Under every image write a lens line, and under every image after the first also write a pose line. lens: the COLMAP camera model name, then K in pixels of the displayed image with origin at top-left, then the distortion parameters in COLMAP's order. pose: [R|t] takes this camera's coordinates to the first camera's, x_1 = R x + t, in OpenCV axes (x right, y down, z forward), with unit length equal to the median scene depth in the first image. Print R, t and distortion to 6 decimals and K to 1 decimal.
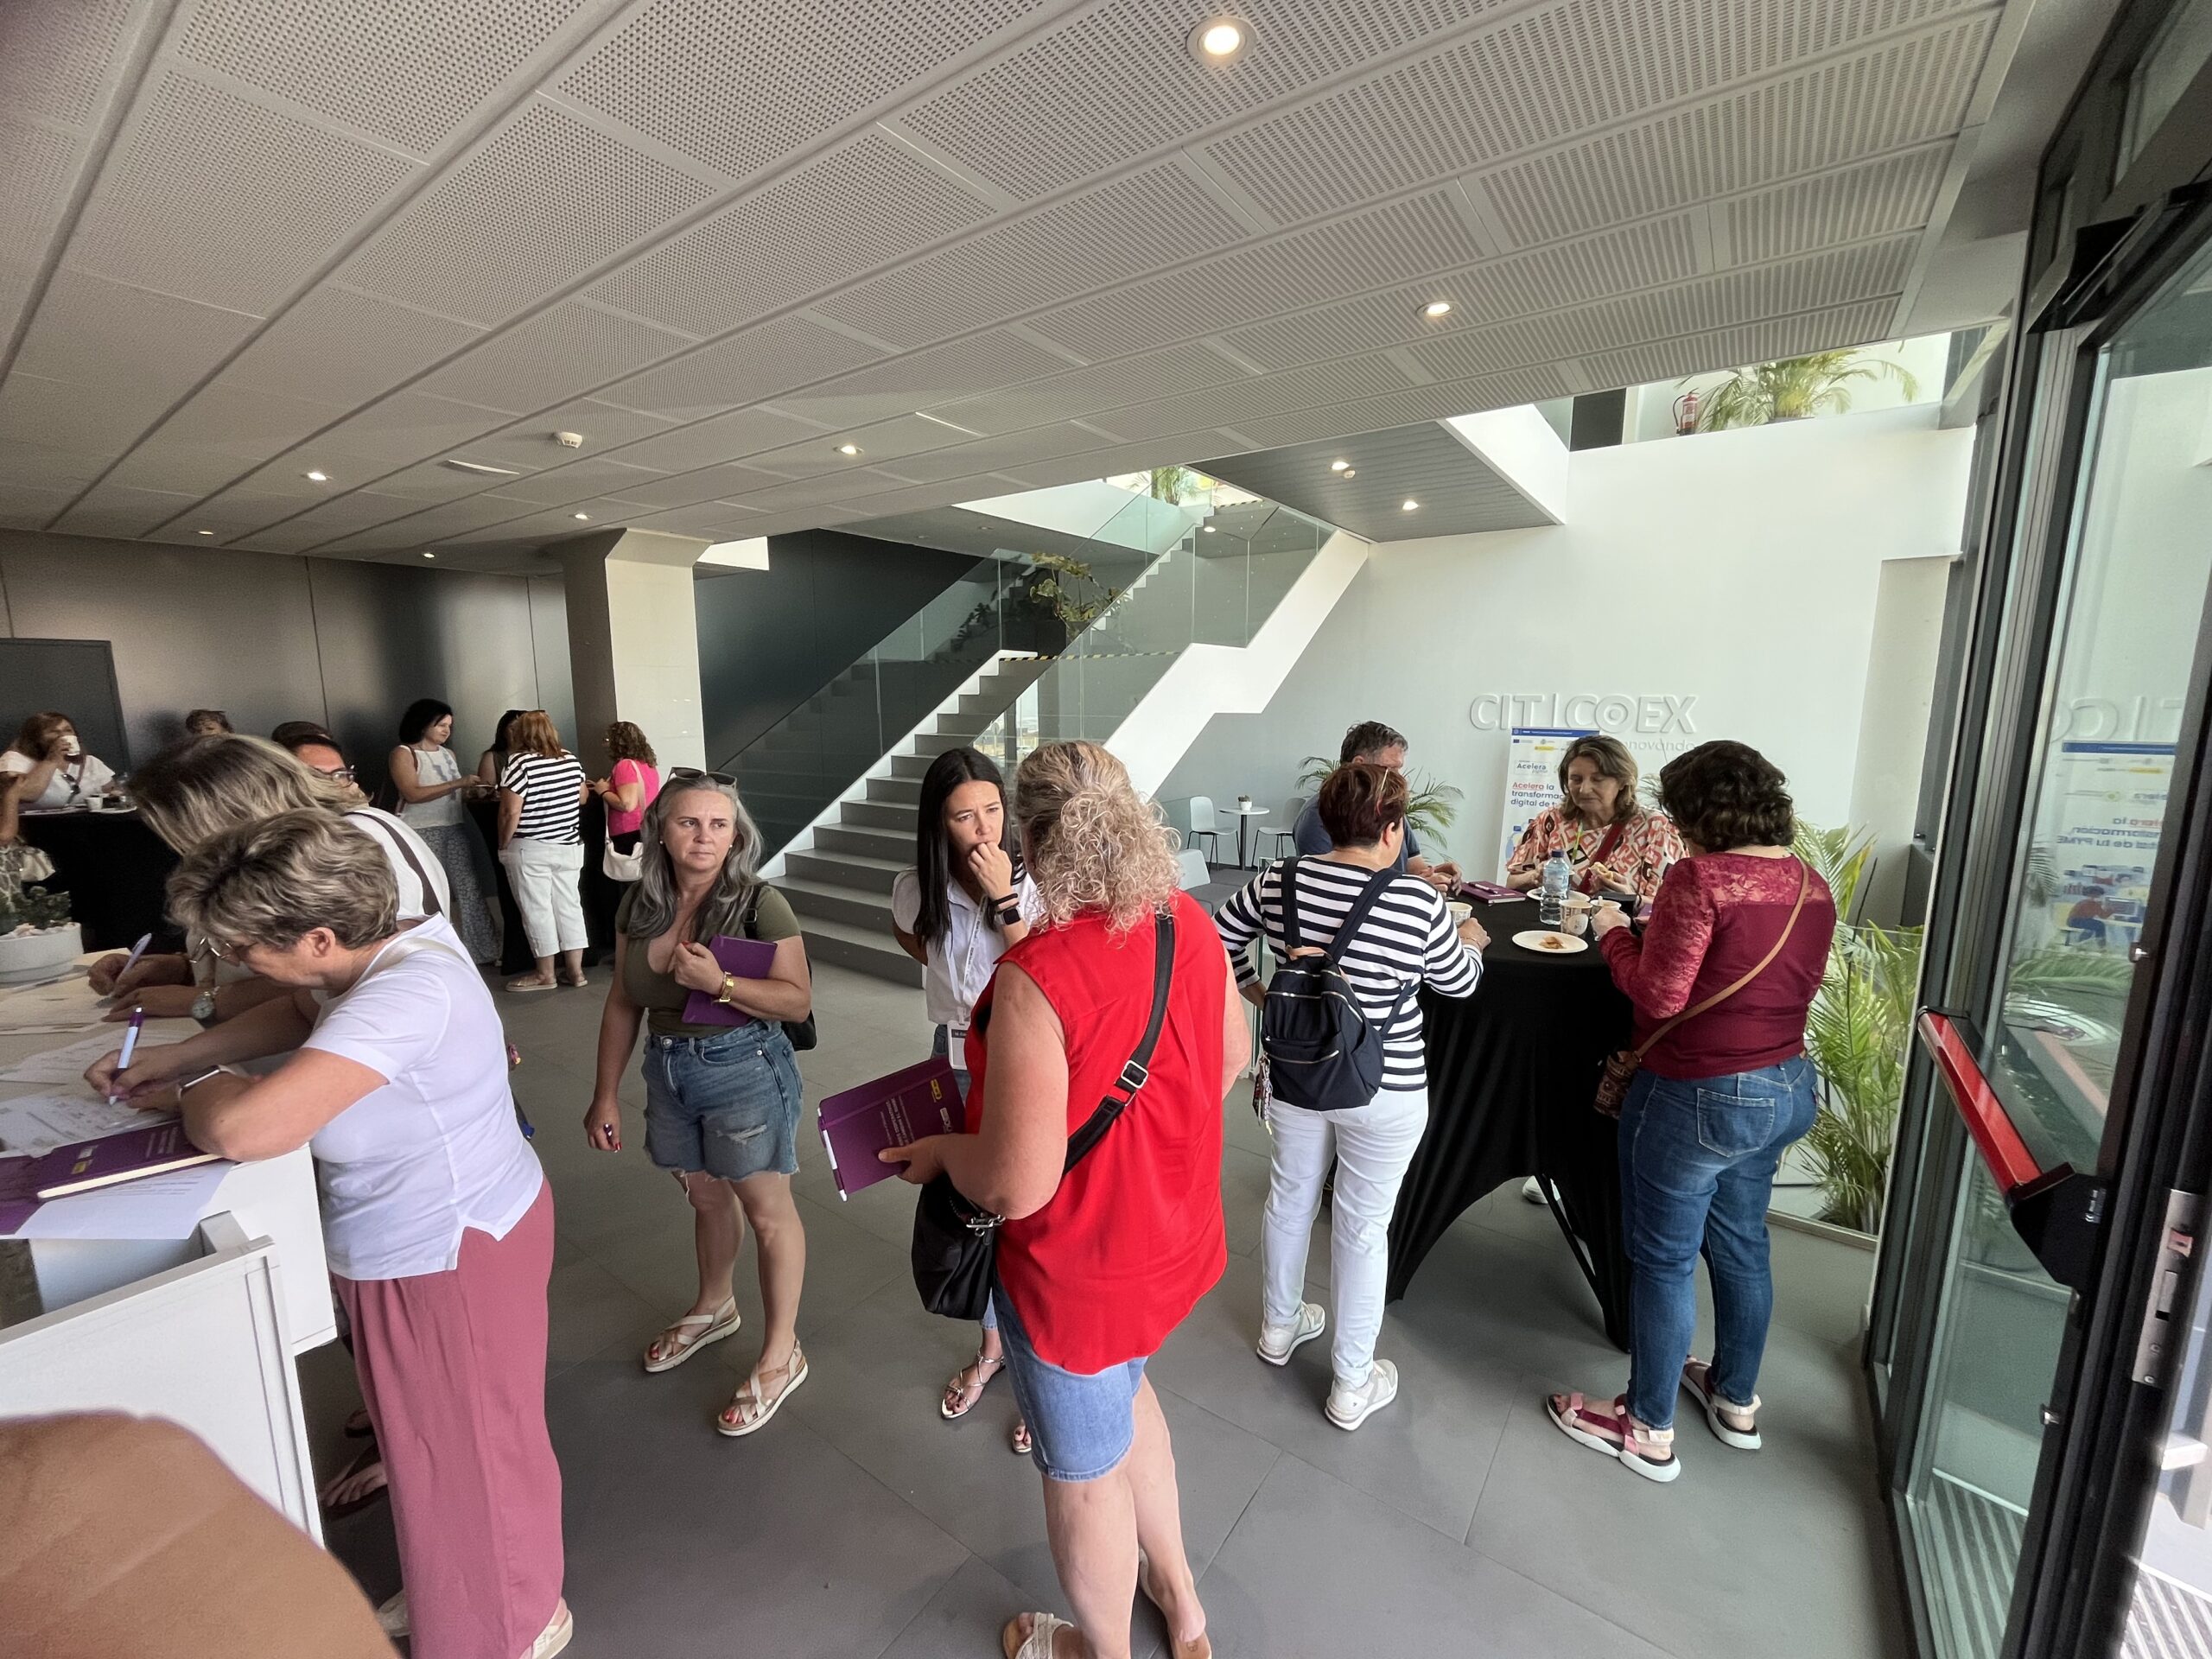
lens RADIAL K [[890.3, 0, 1106.0], [0, 890.3, 829.5], [0, 0, 1]] dist [0.001418, 0.000153]
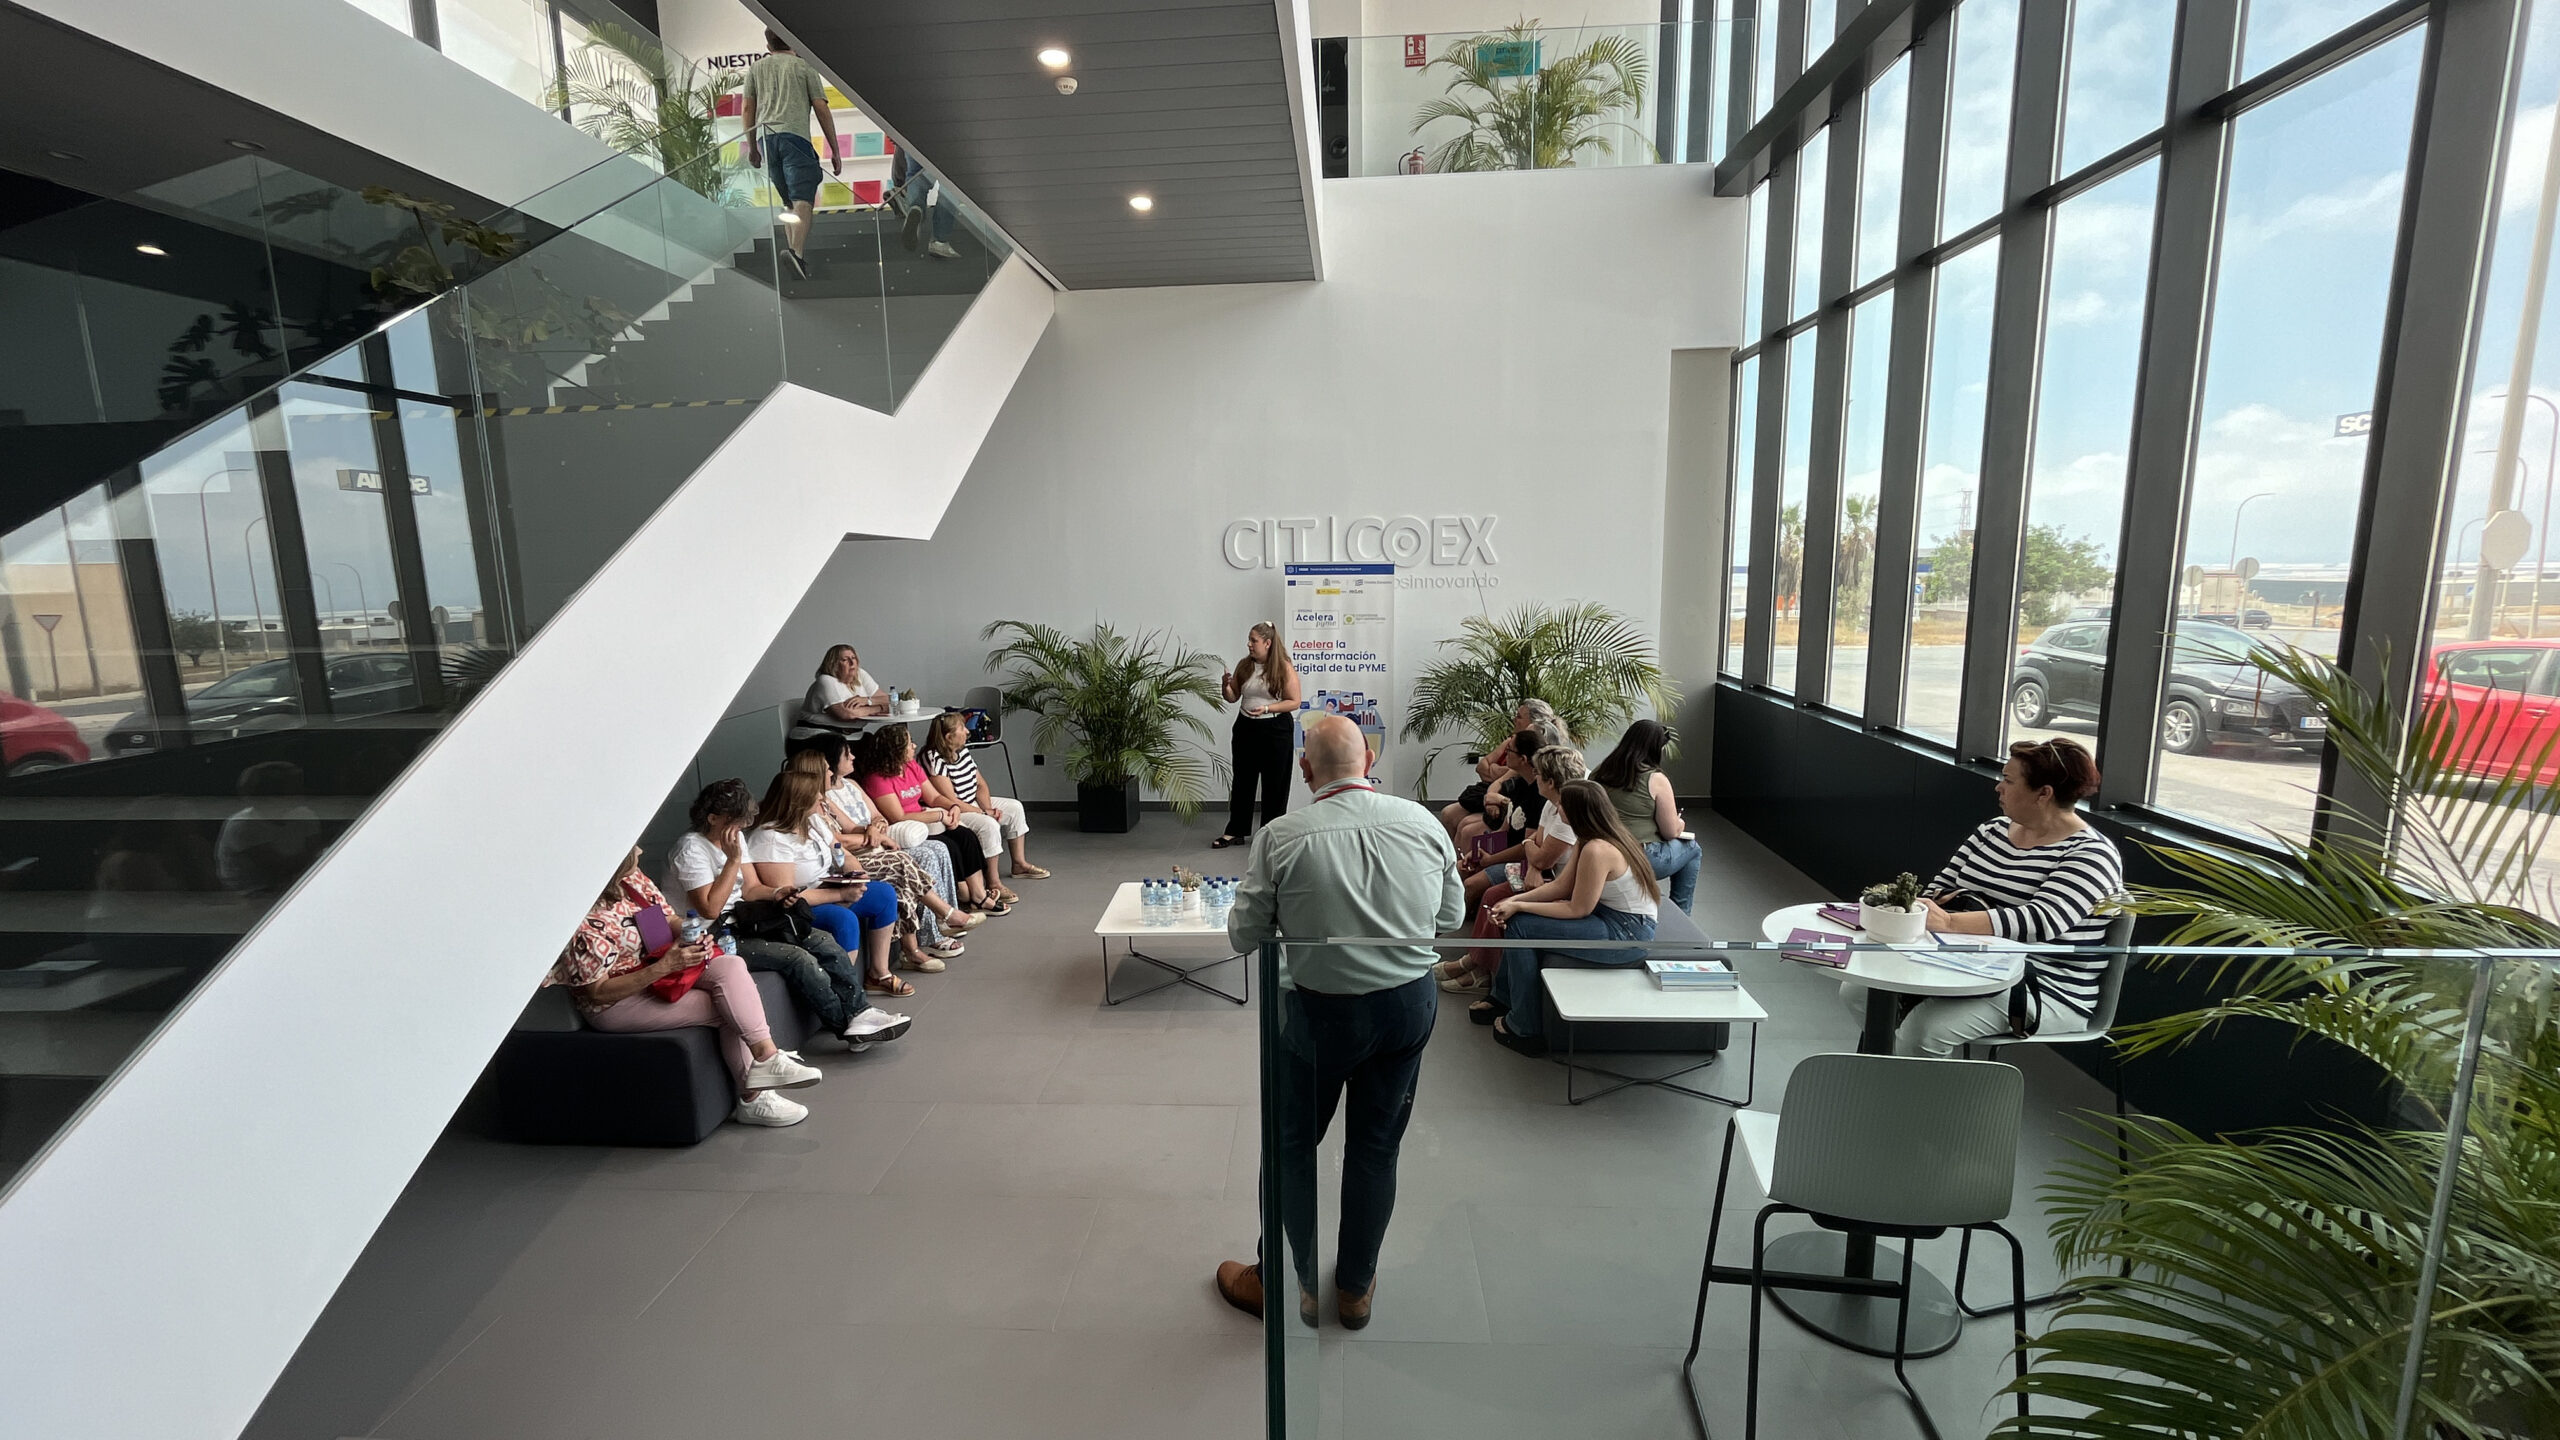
lens RADIAL K [[1034.5, 0, 1280.0], [0, 1034.5, 720.0], [0, 0, 1]] dist [-0.003501, -0.000056]
pose [[0.852265, -0.099221, 0.513614, 0.016762], [0.095150, 0.994872, 0.034303, -0.019635], [-0.514383, 0.019635, 0.857336, 0.300487]]
